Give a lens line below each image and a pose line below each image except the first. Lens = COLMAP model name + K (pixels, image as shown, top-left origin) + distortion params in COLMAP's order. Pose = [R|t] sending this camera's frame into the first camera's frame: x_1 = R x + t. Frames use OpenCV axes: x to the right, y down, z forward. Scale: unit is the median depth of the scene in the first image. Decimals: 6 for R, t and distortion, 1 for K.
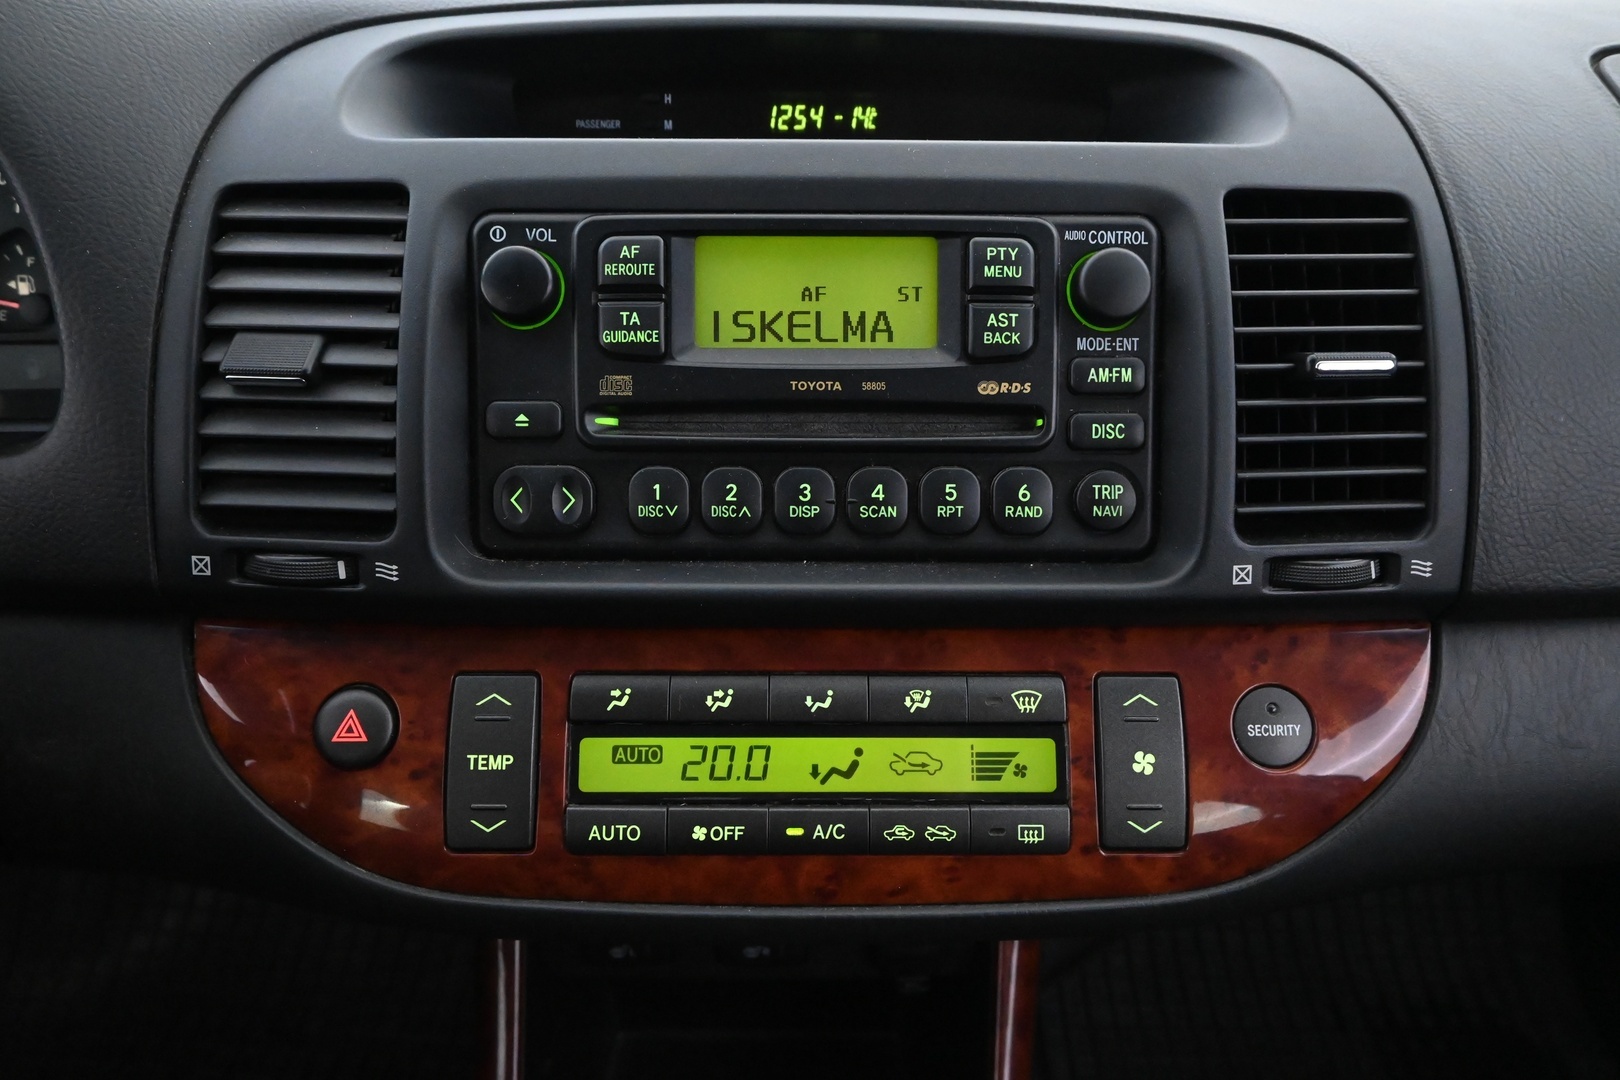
lens RADIAL K [[1150.5, 0, 810.0], [0, 1150.5, 540.0], [0, 0, 1]] dist [-0.012330, -0.004657]
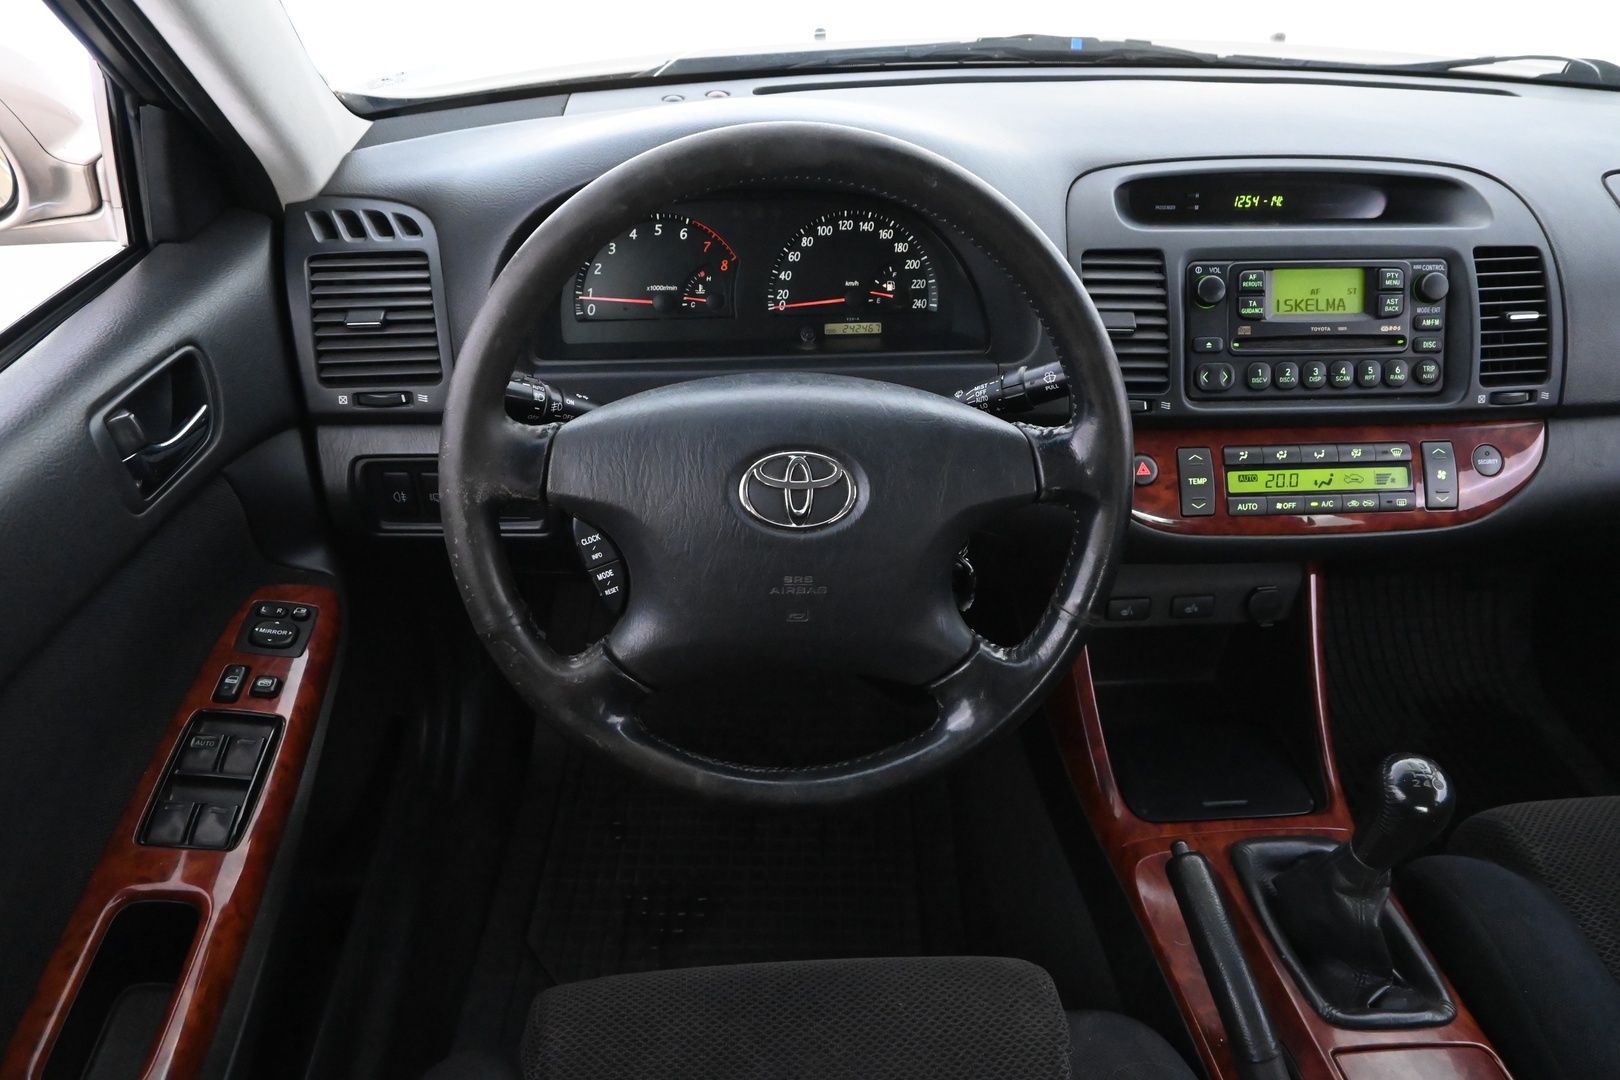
lens RADIAL K [[1120.9, 0, 810.0], [0, 1120.9, 540.0], [0, 0, 1]] dist [-0.006092, -0.002000]
pose [[0.996719, -0.035193, 0.072894, -1.301159], [0.030072, 0.997080, 0.070187, 0.121590], [-0.075151, -0.067764, 0.994867, -1.388269]]
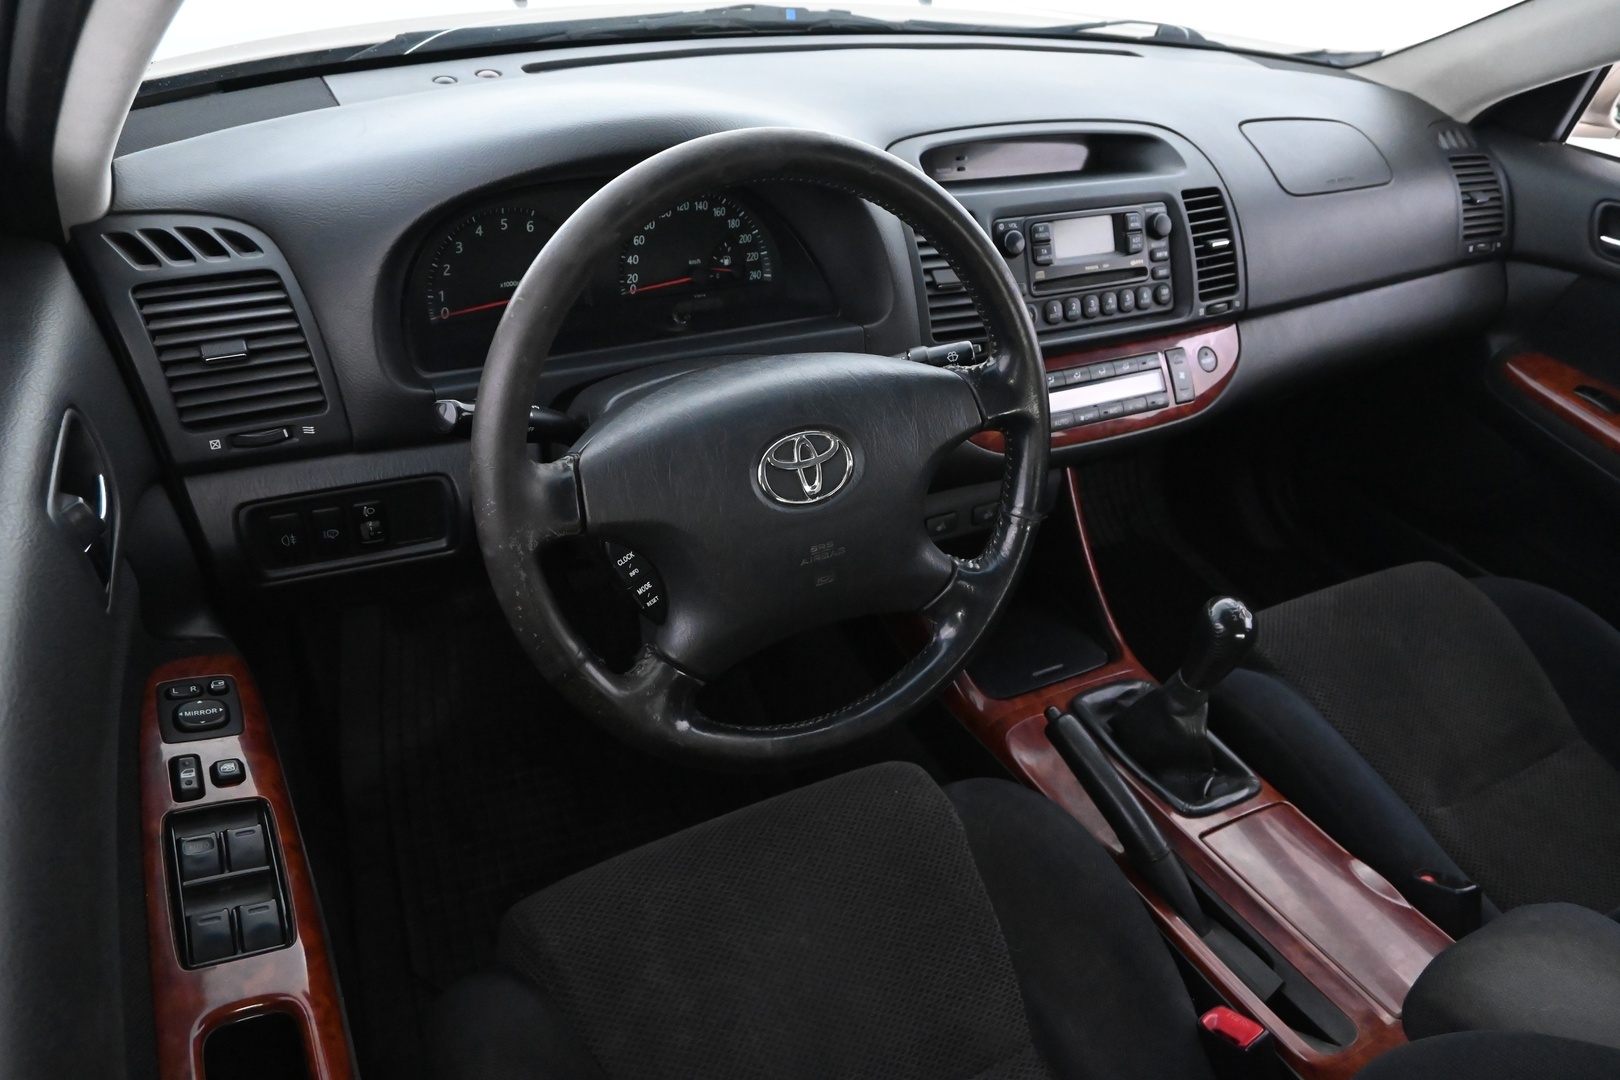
lens RADIAL K [[1120.9, 0, 810.0], [0, 1120.9, 540.0], [0, 0, 1]] dist [-0.006092, -0.002000]
pose [[0.876351, -0.213268, 0.431887, -2.075693], [0.158326, 0.974357, 0.159881, -0.022709], [-0.454909, -0.071733, 0.887644, -1.345209]]
